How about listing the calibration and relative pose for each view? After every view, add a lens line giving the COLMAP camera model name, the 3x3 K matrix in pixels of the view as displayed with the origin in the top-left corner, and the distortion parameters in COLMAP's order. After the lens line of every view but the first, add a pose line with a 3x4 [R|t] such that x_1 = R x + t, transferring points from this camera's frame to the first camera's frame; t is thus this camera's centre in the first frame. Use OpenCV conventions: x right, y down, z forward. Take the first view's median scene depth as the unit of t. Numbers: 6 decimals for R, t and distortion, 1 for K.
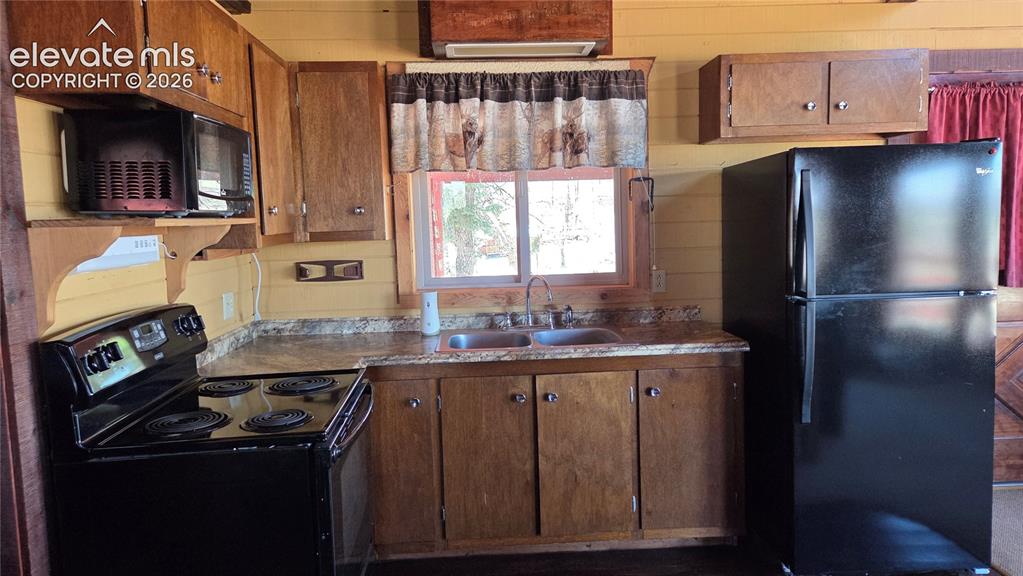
lens RADIAL K [[680.0, 0, 503.6], [0, 680.0, 279.6], [0, 0, 1]] dist [0.062701, -0.032423]
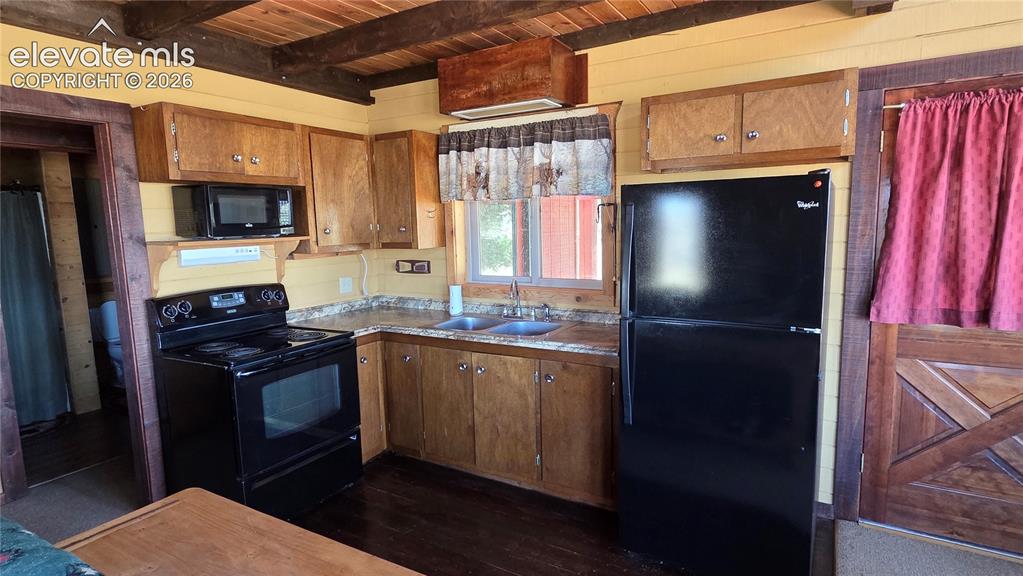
lens RADIAL K [[542.4, 0, 516.5], [0, 542.4, 290.7], [0, 0, 1]] dist [0.006988, 0.001741]
pose [[0.834840, 0.078661, -0.544843, 0.633340], [-0.049657, 0.996464, 0.067776, -0.055909], [0.548248, -0.029527, 0.835794, 0.116562]]
